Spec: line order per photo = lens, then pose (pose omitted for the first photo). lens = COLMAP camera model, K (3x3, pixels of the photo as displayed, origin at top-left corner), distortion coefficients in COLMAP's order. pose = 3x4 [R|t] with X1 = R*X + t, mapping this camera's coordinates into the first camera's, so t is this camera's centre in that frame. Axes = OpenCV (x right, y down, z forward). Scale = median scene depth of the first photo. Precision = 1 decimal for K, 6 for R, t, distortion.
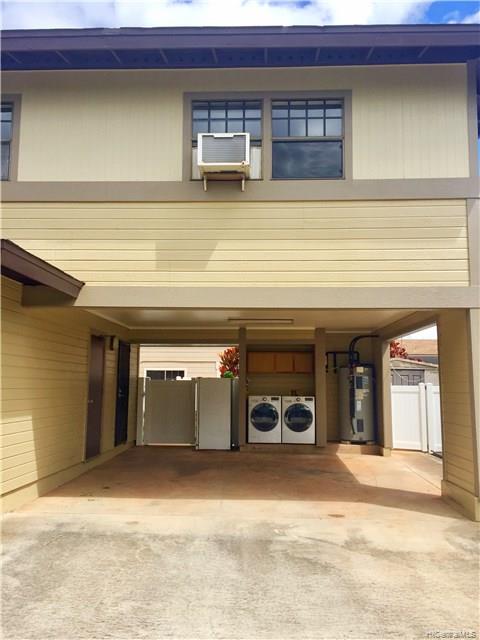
lens RADIAL K [[551.4, 0, 236.3], [0, 551.4, 318.6], [0, 0, 1]] dist [0.076103, -0.078256]
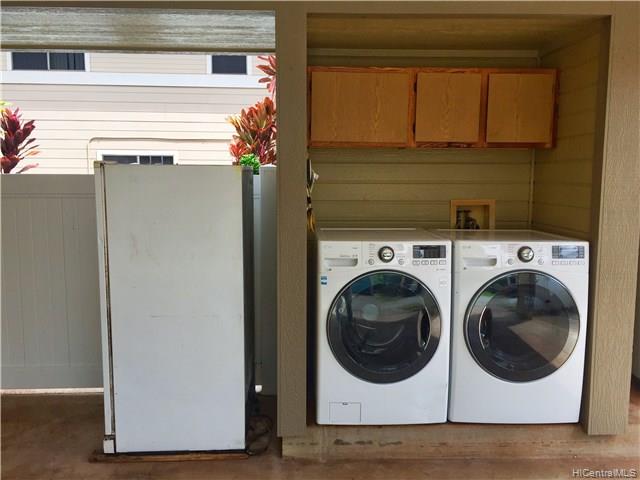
lens RADIAL K [[551.4, 0, 320.1], [0, 551.4, 240.5], [0, 0, 1]] dist [0.076103, -0.078256]
pose [[0.995827, -0.013222, 0.090299, 0.001460], [-0.007973, 0.973060, 0.230415, 0.085939], [-0.090912, -0.230174, 0.968894, 0.775616]]
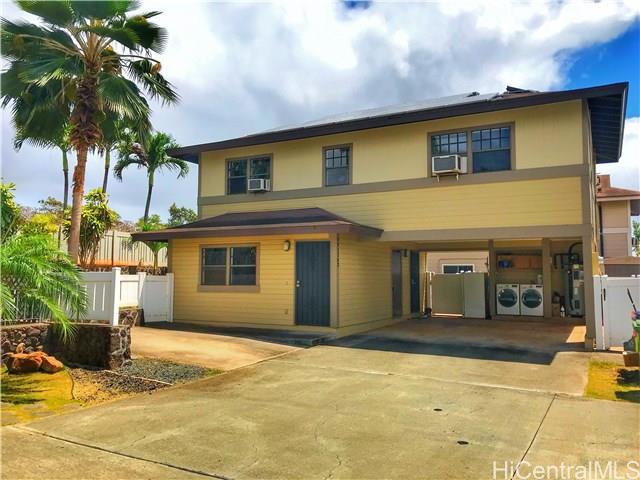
lens RADIAL K [[541.3, 0, 318.9], [0, 541.3, 240.4], [0, 0, 1]] dist [0.014658, 0.004700]
pose [[0.906184, -0.031404, -0.421715, 0.215091], [0.053960, 0.997674, 0.041656, -0.070768], [0.419426, -0.060504, 0.905771, -0.564555]]
